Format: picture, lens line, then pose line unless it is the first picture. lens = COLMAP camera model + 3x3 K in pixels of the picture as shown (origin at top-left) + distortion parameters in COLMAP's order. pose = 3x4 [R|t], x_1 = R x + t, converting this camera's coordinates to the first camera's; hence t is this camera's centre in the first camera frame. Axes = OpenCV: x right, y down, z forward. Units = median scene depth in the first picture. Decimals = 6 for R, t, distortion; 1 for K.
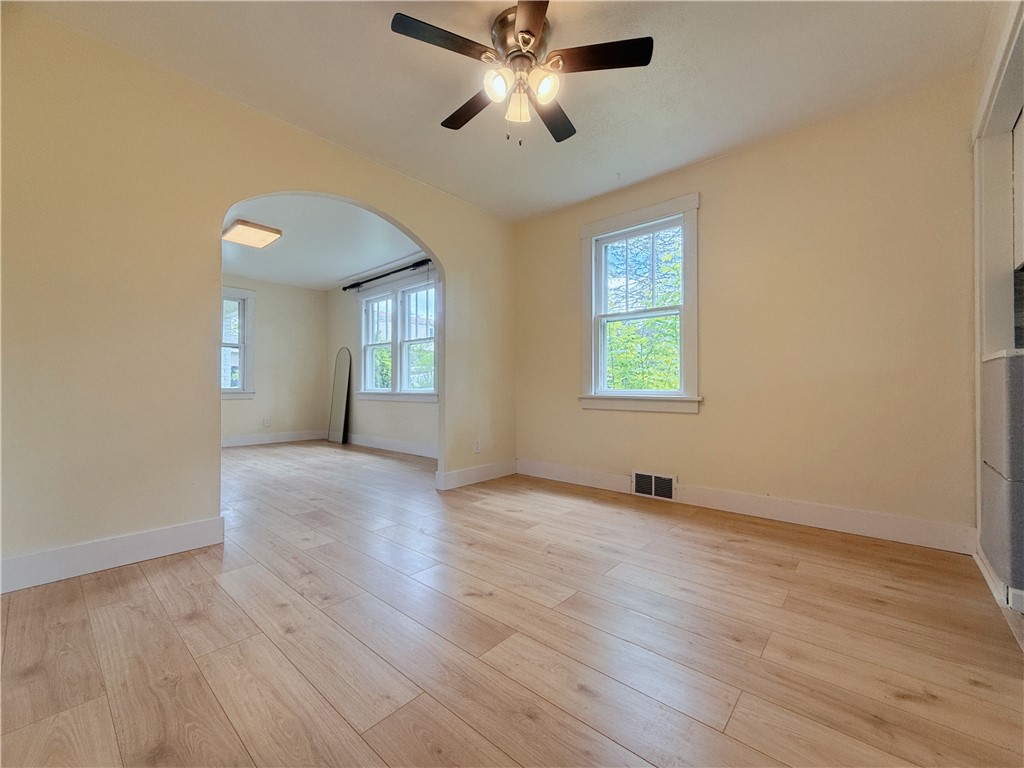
lens RADIAL K [[419.0, 0, 508.2], [0, 419.0, 383.8], [0, 0, 1]] dist [0.002735, 0.000219]
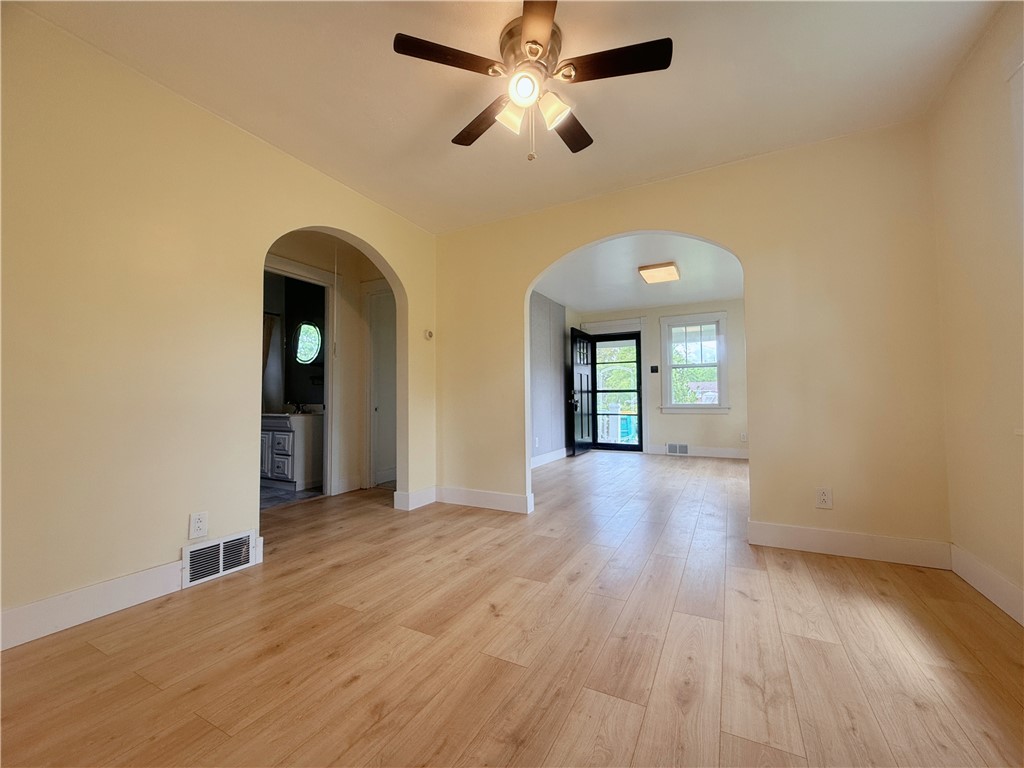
lens RADIAL K [[419.0, 0, 508.2], [0, 419.0, 383.8], [0, 0, 1]] dist [0.002735, 0.000219]
pose [[0.229003, -0.042244, -0.972509, 0.961659], [0.018554, 0.999066, -0.039029, -0.029878], [0.973249, -0.009106, 0.229573, 0.762786]]
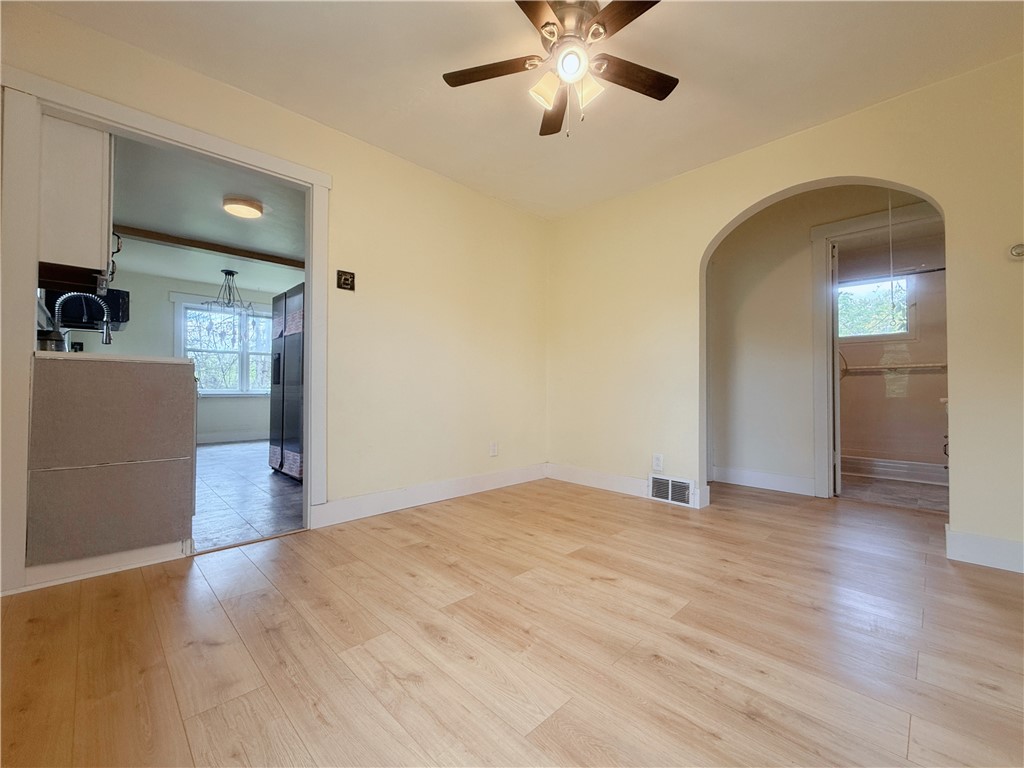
lens RADIAL K [[419.0, 0, 508.2], [0, 419.0, 383.8], [0, 0, 1]] dist [0.002735, 0.000219]
pose [[-0.997533, -0.007083, 0.069838, 0.101012], [-0.008896, 0.999631, -0.025677, 0.020648], [-0.069630, -0.026235, -0.997228, 2.044203]]
